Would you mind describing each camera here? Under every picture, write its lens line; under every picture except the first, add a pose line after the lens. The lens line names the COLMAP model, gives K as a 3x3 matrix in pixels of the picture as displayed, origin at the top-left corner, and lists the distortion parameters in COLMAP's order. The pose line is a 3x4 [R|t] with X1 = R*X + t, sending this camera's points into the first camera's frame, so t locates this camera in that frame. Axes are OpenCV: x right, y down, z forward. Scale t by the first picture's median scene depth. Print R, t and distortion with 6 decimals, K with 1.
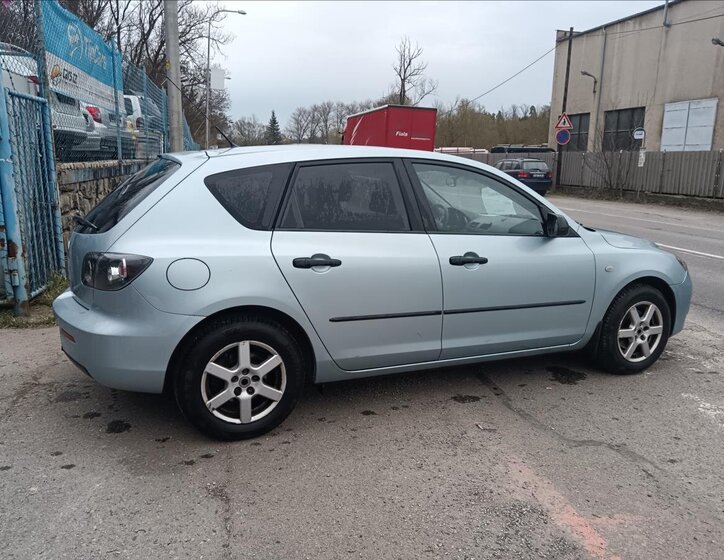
lens RADIAL K [[576.0, 0, 363.1], [0, 576.0, 280.3], [0, 0, 1]] dist [0.006230, -0.005816]
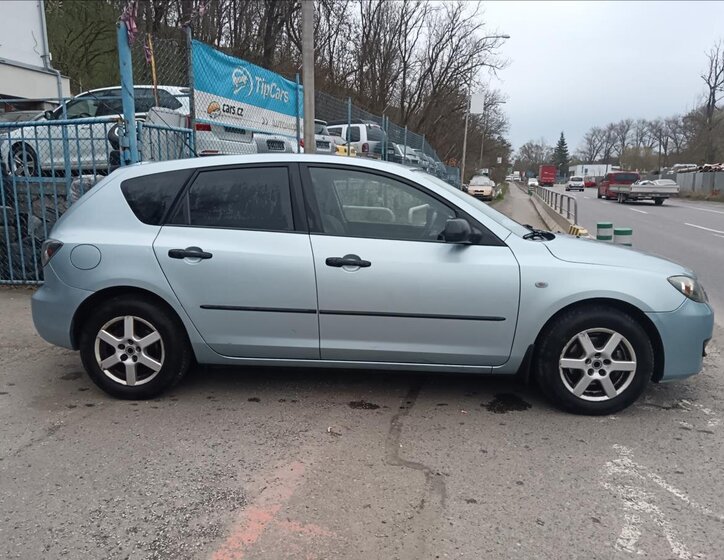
lens RADIAL K [[576.0, 0, 364.4], [0, 576.0, 280.2], [0, 0, 1]] dist [0.006230, -0.005816]
pose [[0.888159, 0.062034, -0.455331, 0.676216], [-0.079895, 0.996601, -0.020066, 0.014198], [0.452538, 0.054201, 0.890096, 0.129747]]
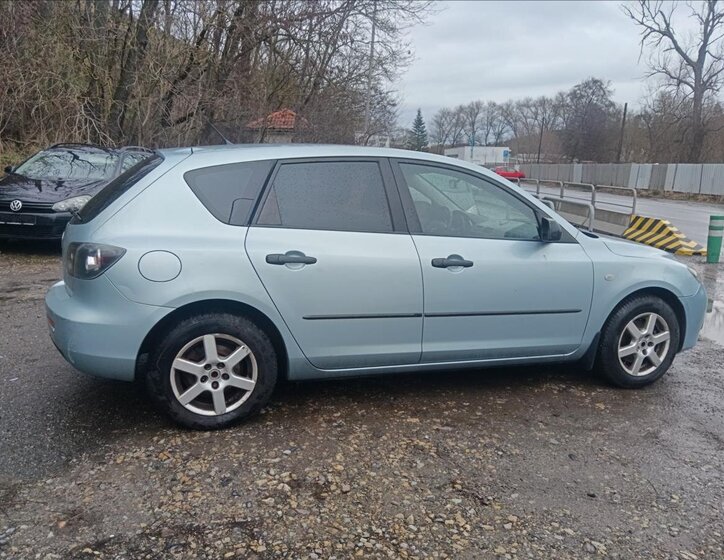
lens RADIAL K [[576.0, 0, 361.5], [0, 576.0, 279.7], [0, 0, 1]] dist [0.006230, -0.005816]
pose [[0.995045, 0.038117, -0.091831, 0.122481], [-0.038380, 0.999263, -0.001103, 0.000665], [0.091721, 0.004622, 0.995774, 0.010954]]
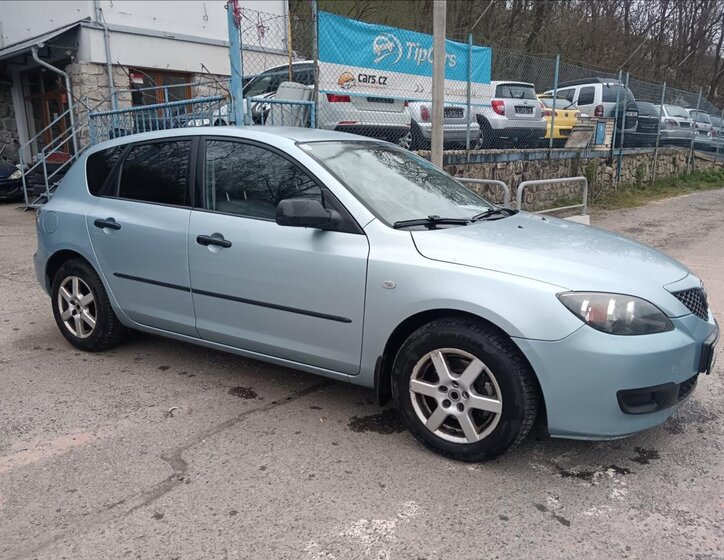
lens RADIAL K [[576.0, 0, 365.3], [0, 576.0, 280.1], [0, 0, 1]] dist [0.006230, -0.005816]
pose [[0.570631, 0.159597, -0.805549, 1.119118], [-0.150211, 0.984669, 0.088679, -0.095244], [0.807352, 0.070399, 0.585856, 0.661988]]
